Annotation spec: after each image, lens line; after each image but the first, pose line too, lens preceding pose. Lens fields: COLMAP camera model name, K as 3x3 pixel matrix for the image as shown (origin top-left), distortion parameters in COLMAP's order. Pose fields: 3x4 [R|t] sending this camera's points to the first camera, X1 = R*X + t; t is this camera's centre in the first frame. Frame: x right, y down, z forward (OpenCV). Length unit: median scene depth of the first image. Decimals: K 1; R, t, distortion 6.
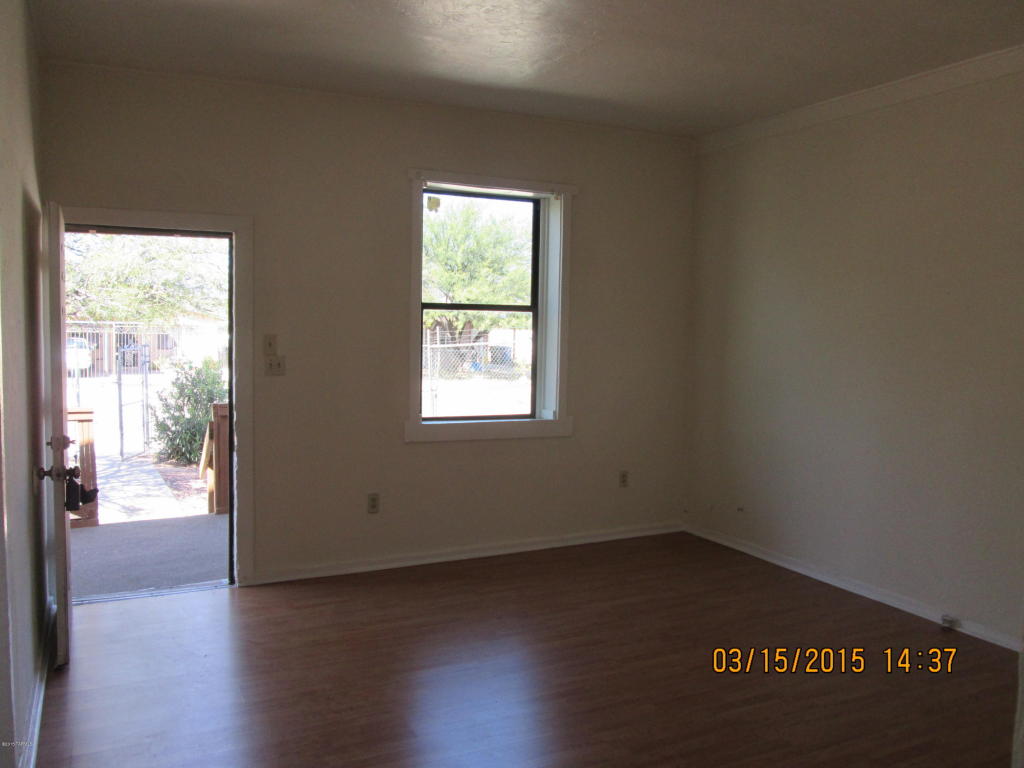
lens RADIAL K [[850.8, 0, 515.1], [0, 850.8, 384.6], [0, 0, 1]] dist [-0.031616, 0.027487]
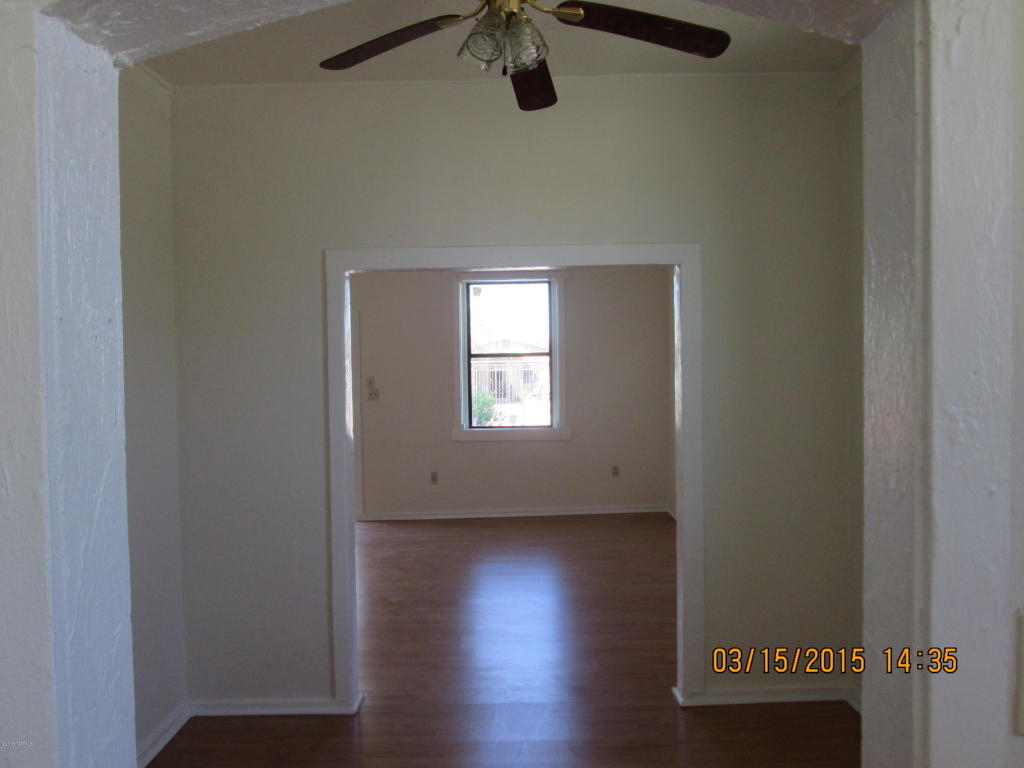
lens RADIAL K [[850.8, 0, 510.0], [0, 850.8, 385.0], [0, 0, 1]] dist [-0.031616, 0.027487]
pose [[0.895007, -0.019910, -0.445607, 0.630840], [0.004322, 0.999343, -0.035971, 0.018360], [0.446031, 0.030269, 0.894506, -0.367317]]
